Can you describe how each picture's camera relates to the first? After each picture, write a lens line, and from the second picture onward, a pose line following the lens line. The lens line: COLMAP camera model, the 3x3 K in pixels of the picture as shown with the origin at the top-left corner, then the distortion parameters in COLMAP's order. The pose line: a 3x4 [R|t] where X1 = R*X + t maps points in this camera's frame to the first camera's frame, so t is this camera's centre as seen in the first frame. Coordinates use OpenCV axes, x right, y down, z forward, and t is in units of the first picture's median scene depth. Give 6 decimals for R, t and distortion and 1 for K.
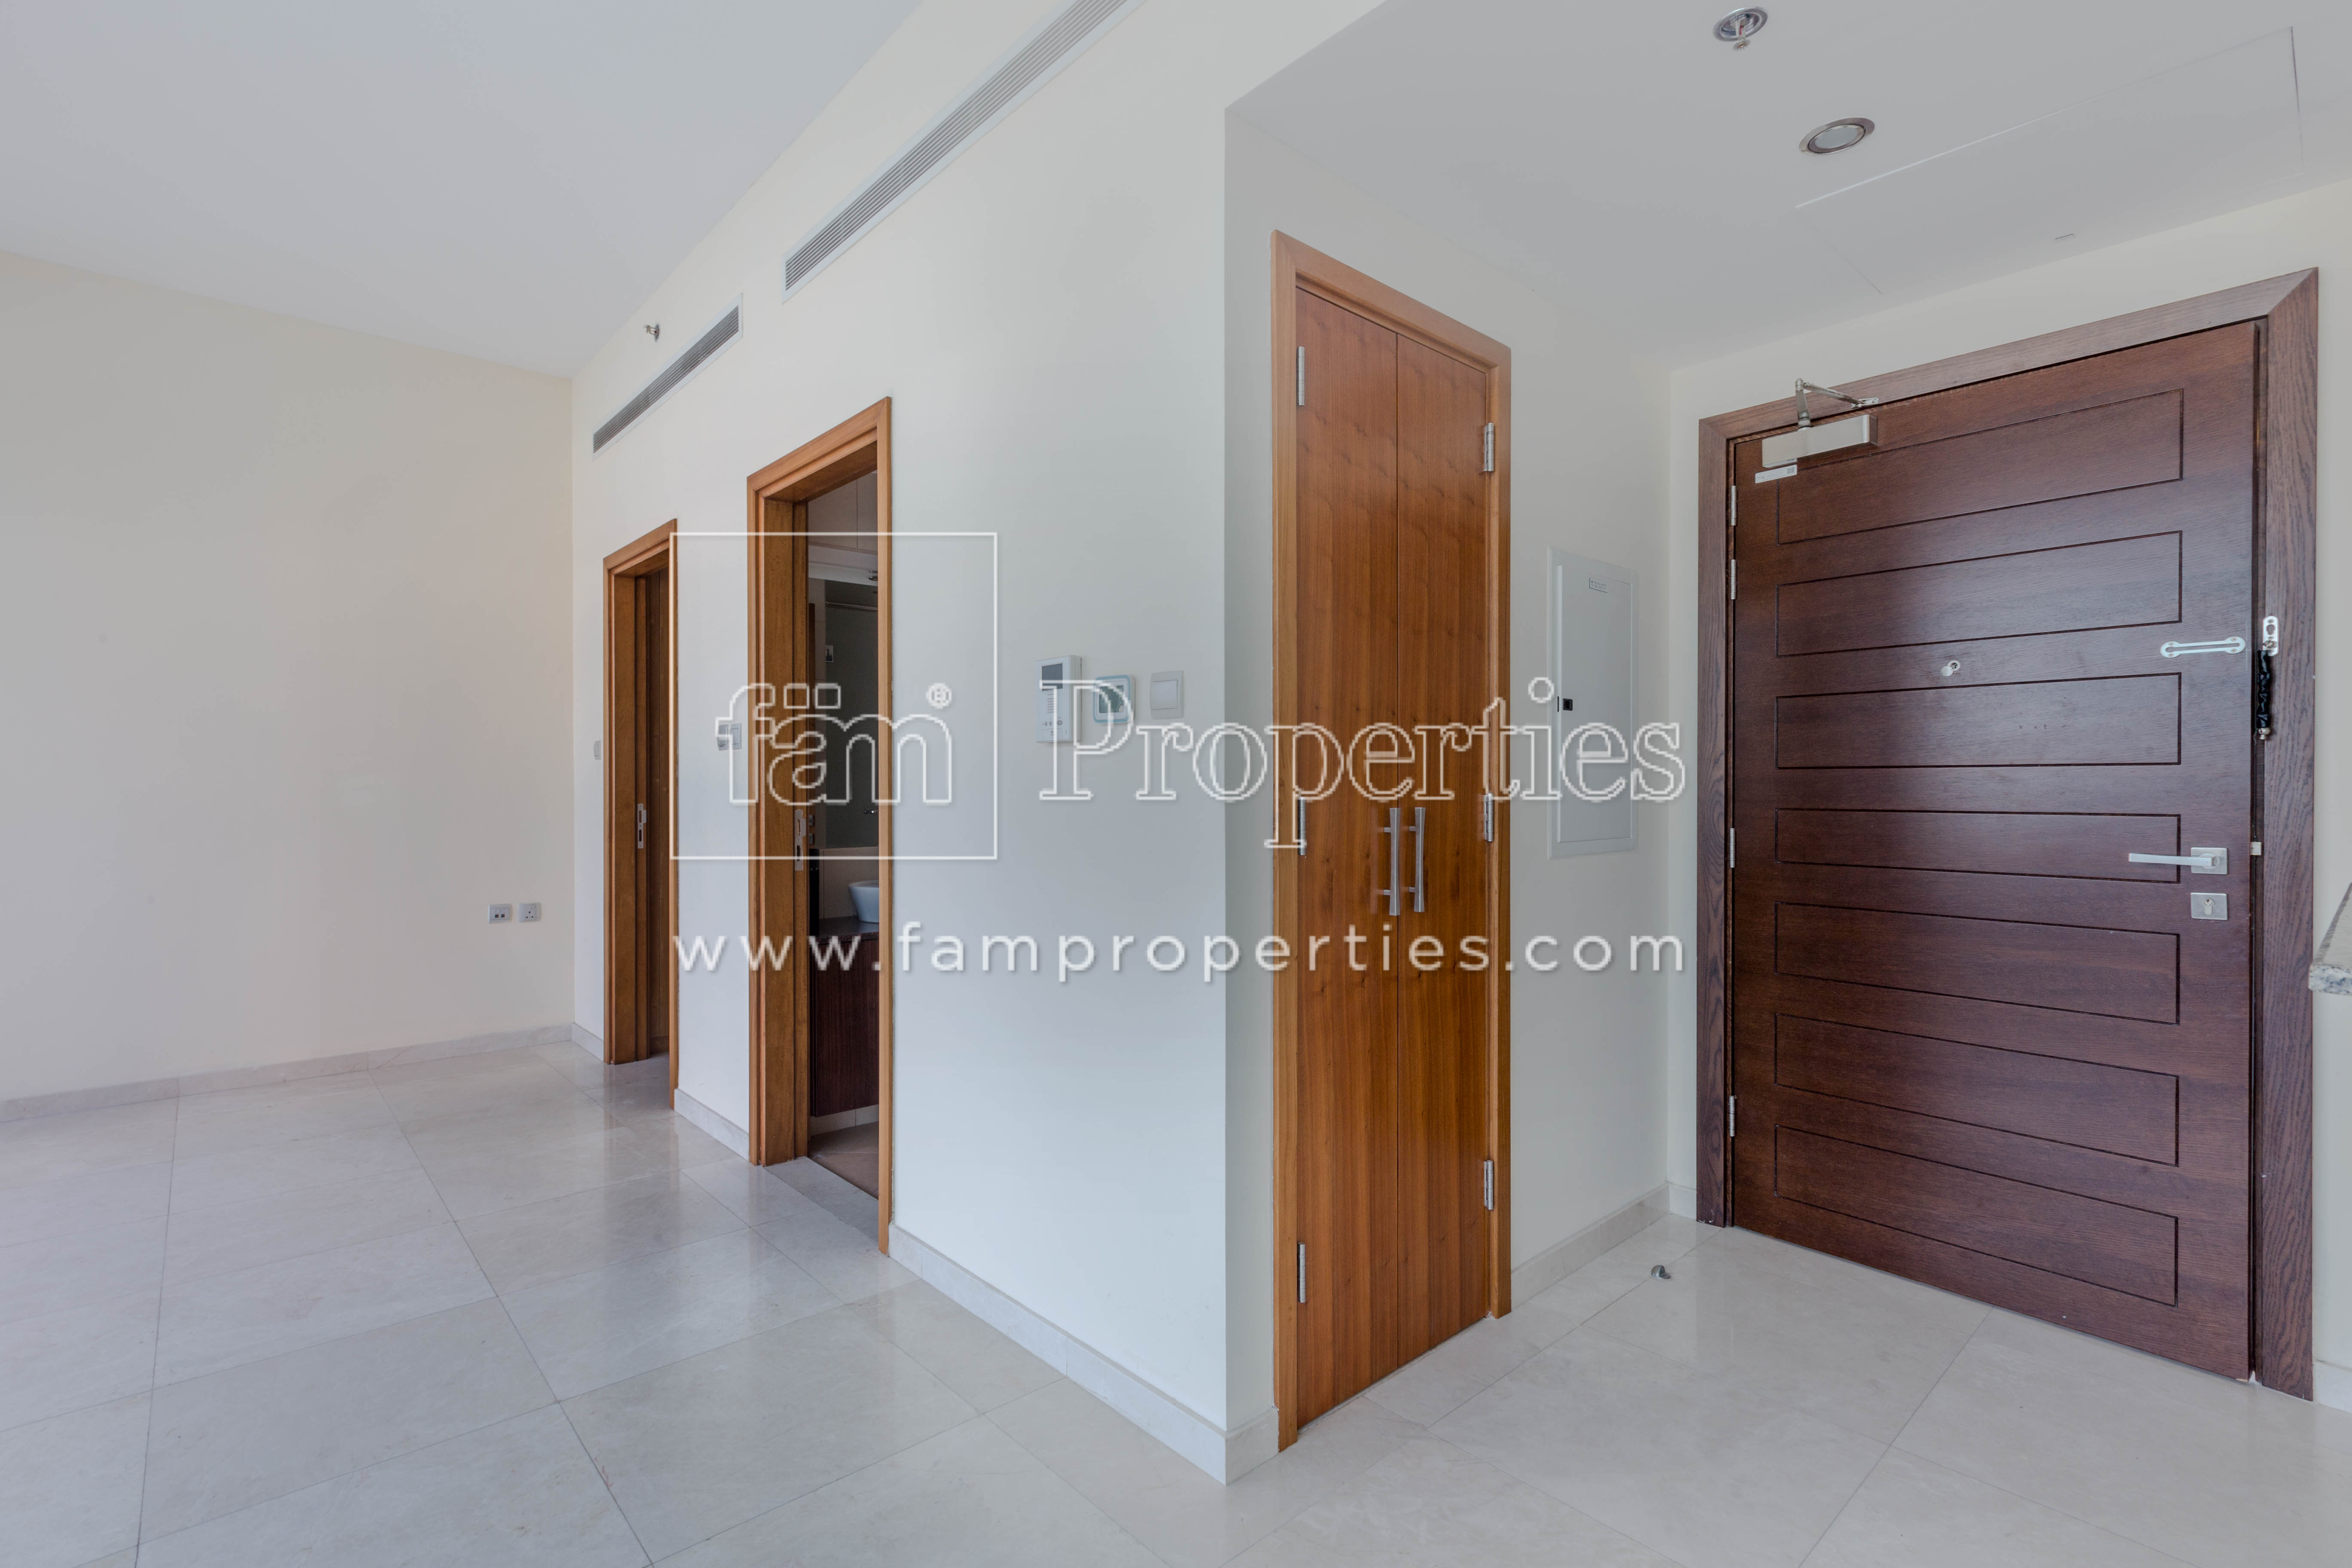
lens RADIAL K [[1085.4, 0, 1173.2], [0, 1085.4, 786.3], [0, 0, 1]] dist [-0.003412, 0.000117]
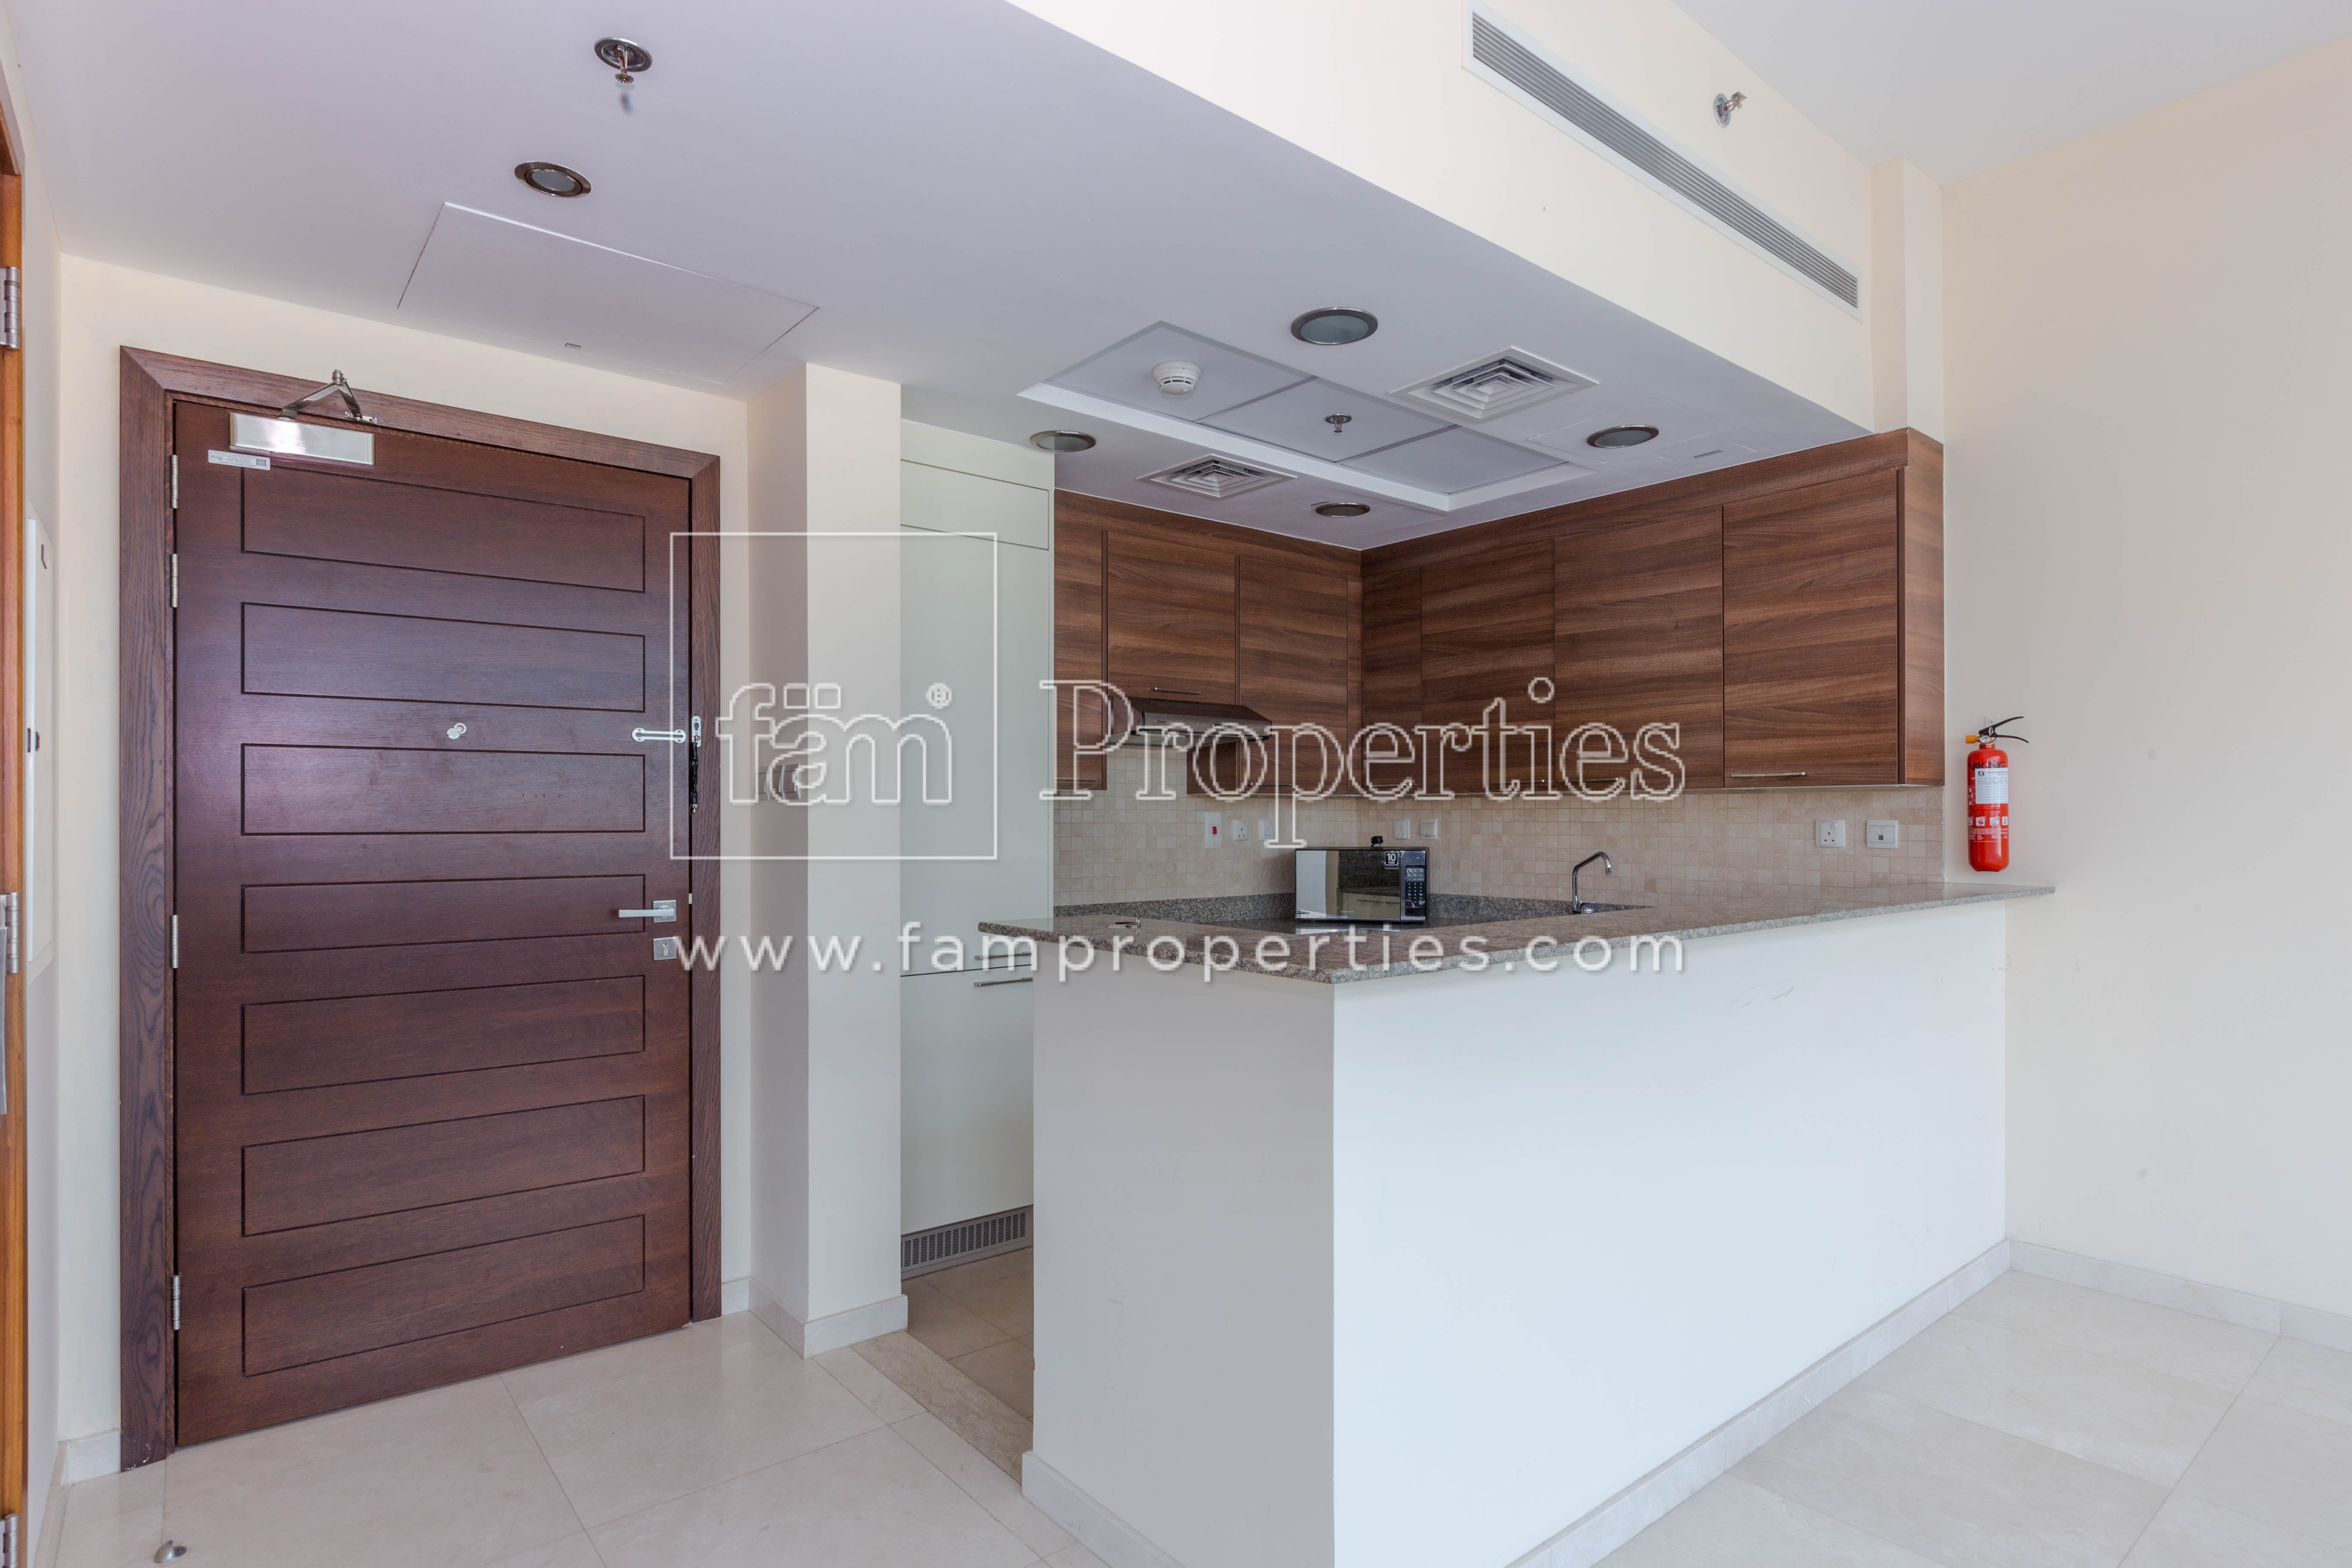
lens RADIAL K [[1204.6, 0, 1176.0], [0, 1204.6, 807.1], [0, 0, 1]] dist [-0.000644, 0.000099]
pose [[0.038552, 0.008288, 0.999222, -0.345590], [0.002233, 0.999962, -0.008380, -0.032869], [-0.999254, 0.002555, 0.038532, 0.342069]]
